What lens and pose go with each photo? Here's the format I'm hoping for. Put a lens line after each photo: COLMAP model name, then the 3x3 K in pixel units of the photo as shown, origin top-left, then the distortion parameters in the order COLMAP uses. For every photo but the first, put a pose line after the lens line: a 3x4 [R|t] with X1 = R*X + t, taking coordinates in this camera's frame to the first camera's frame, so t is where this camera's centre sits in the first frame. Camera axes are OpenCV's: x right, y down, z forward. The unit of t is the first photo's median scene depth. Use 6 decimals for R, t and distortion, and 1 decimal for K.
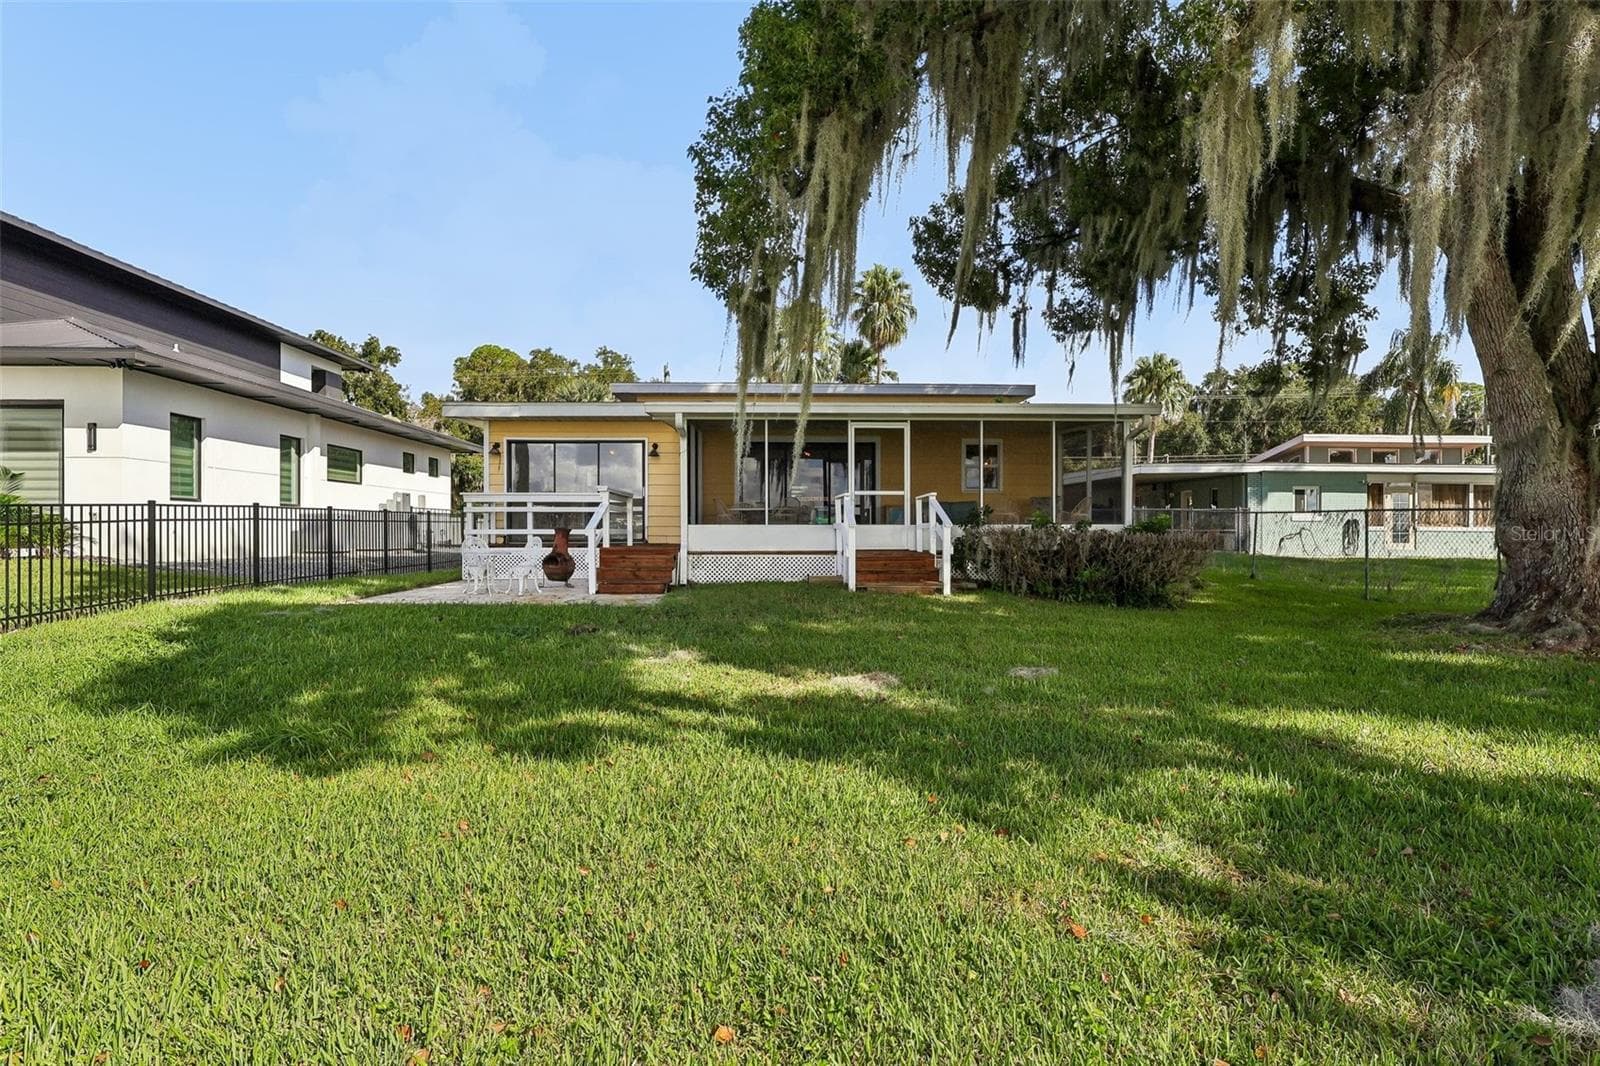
lens RADIAL K [[767.5, 0, 800.0], [0, 767.5, 533.0], [0, 0, 1]] dist [-0.001743, -0.000209]
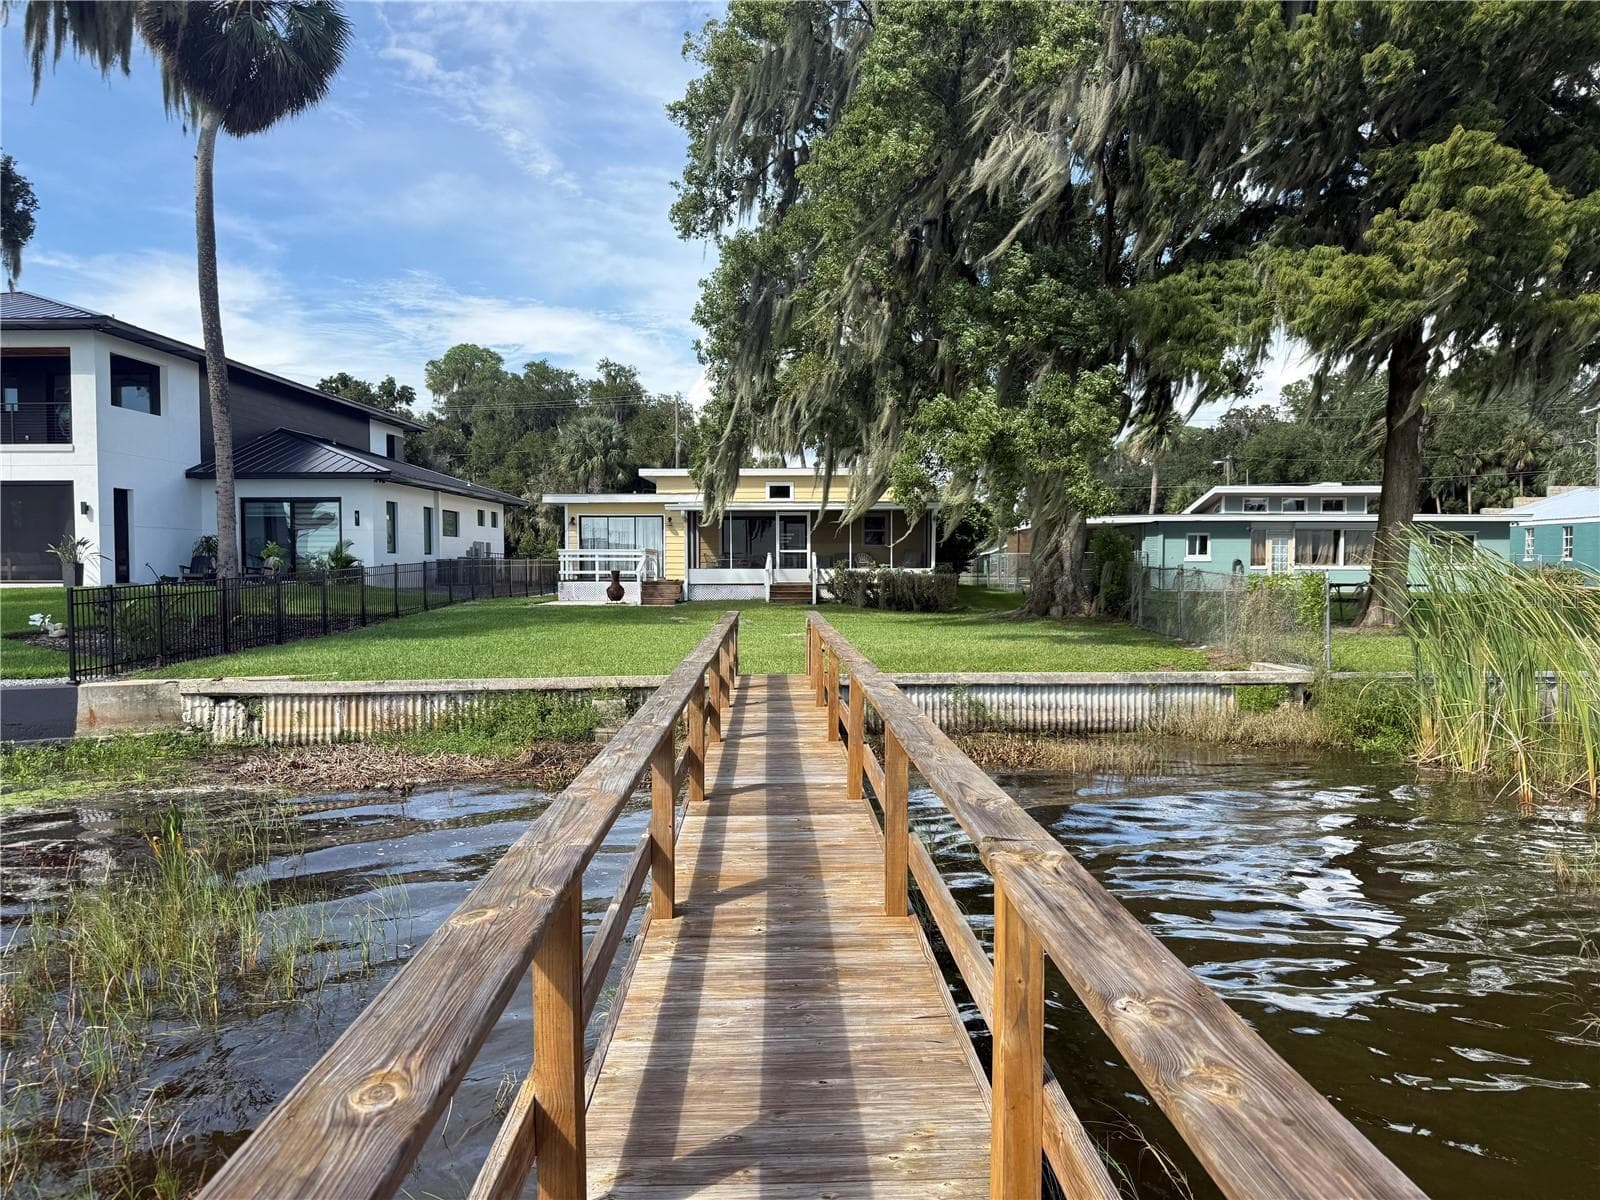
lens RADIAL K [[1103.4, 0, 800.0], [0, 1103.4, 617.4], [0, 0, 1]] dist [0.066479, -0.076027]
pose [[0.997931, 0.003814, -0.064188, 0.256170], [-0.001052, 0.999074, 0.043016, -0.007340], [0.064293, -0.042859, 0.997010, -1.425574]]
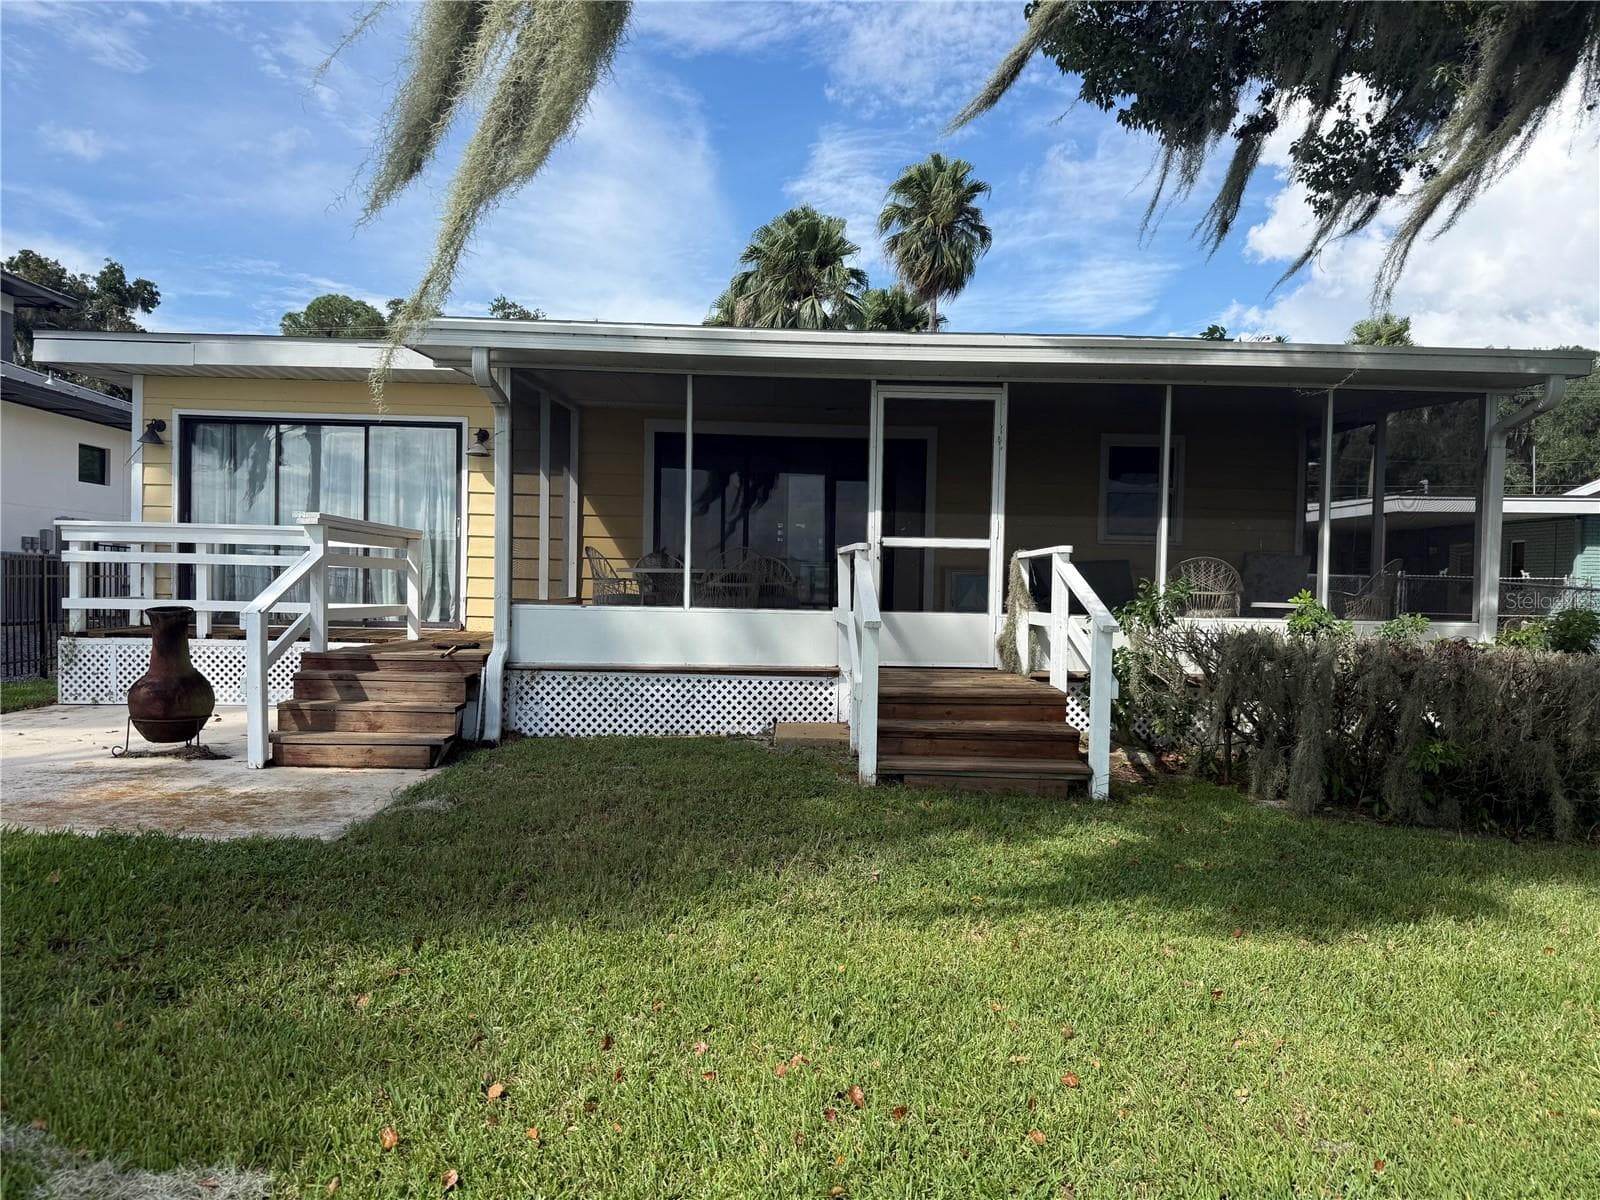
lens RADIAL K [[1103.4, 0, 800.0], [0, 1103.4, 617.4], [0, 0, 1]] dist [0.066479, -0.076027]
pose [[0.999701, 0.023378, -0.007217, 0.026281], [-0.023193, 0.999425, 0.024749, -0.019996], [0.007791, -0.024575, 0.999668, 0.308515]]
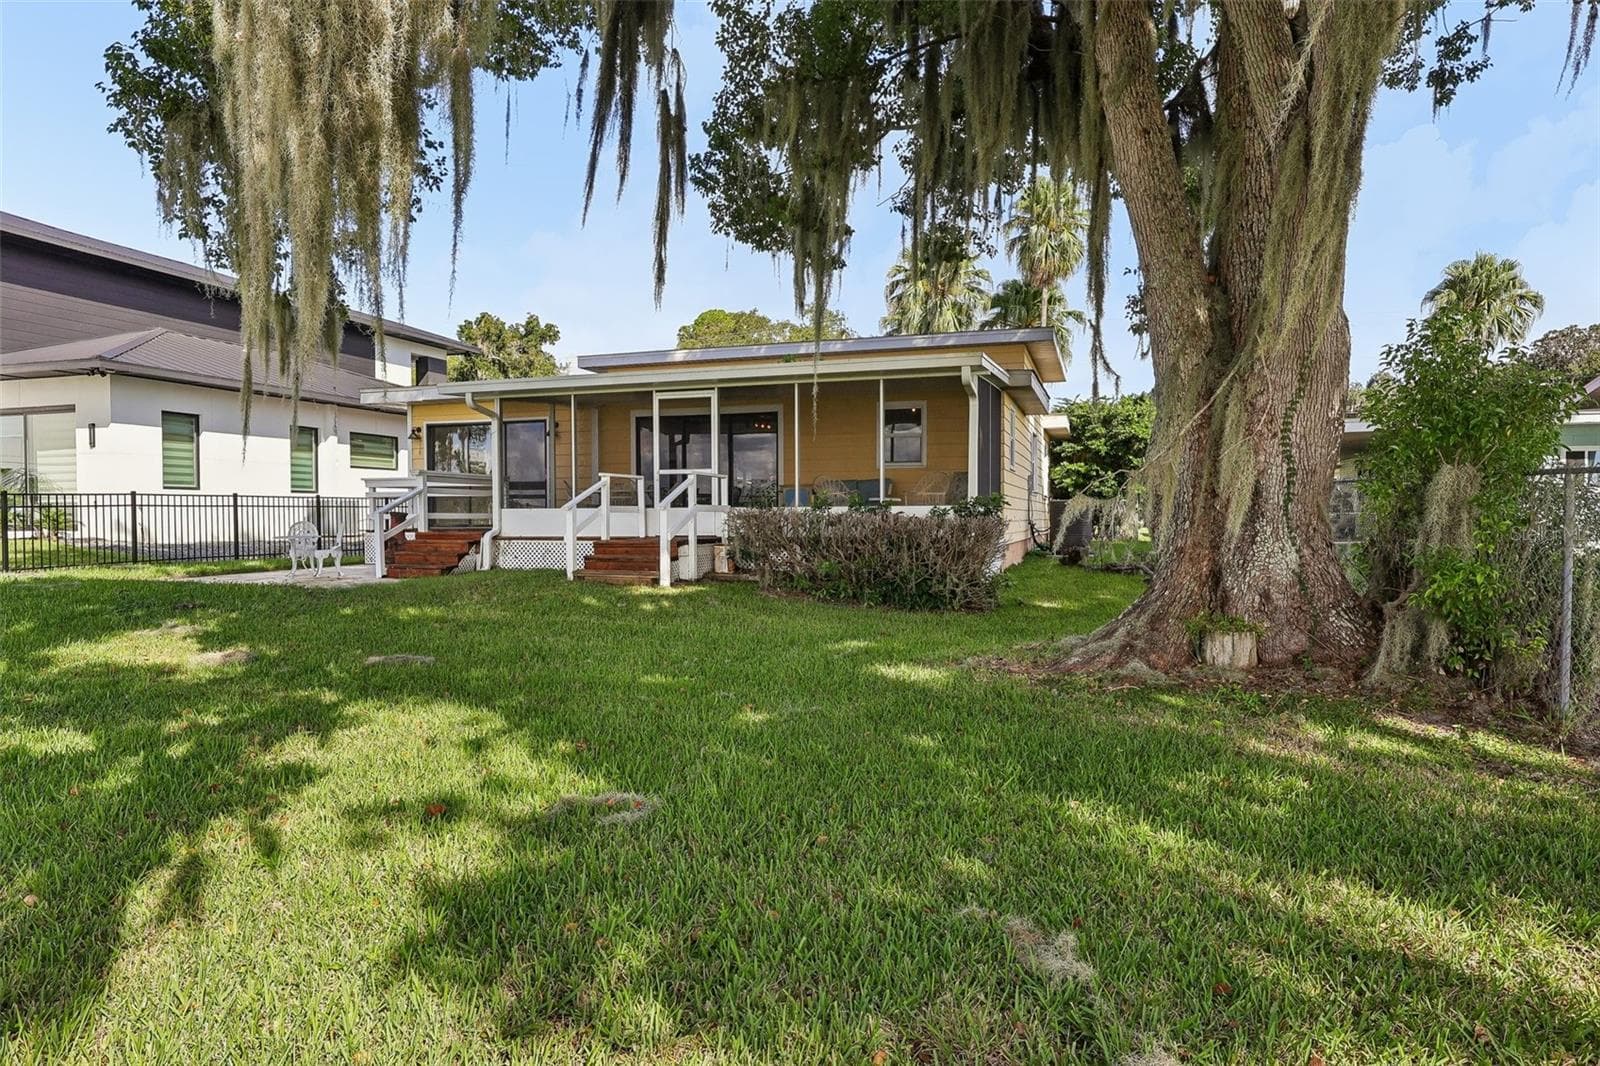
lens RADIAL K [[936.8, 0, 800.0], [0, 936.8, 533.0], [0, 0, 1]] dist [0.005549, 0.000251]
pose [[0.937498, 0.004599, -0.347961, 0.535439], [0.000418, 0.999897, 0.014341, 0.002421], [0.347992, -0.013590, 0.937399, 0.033644]]
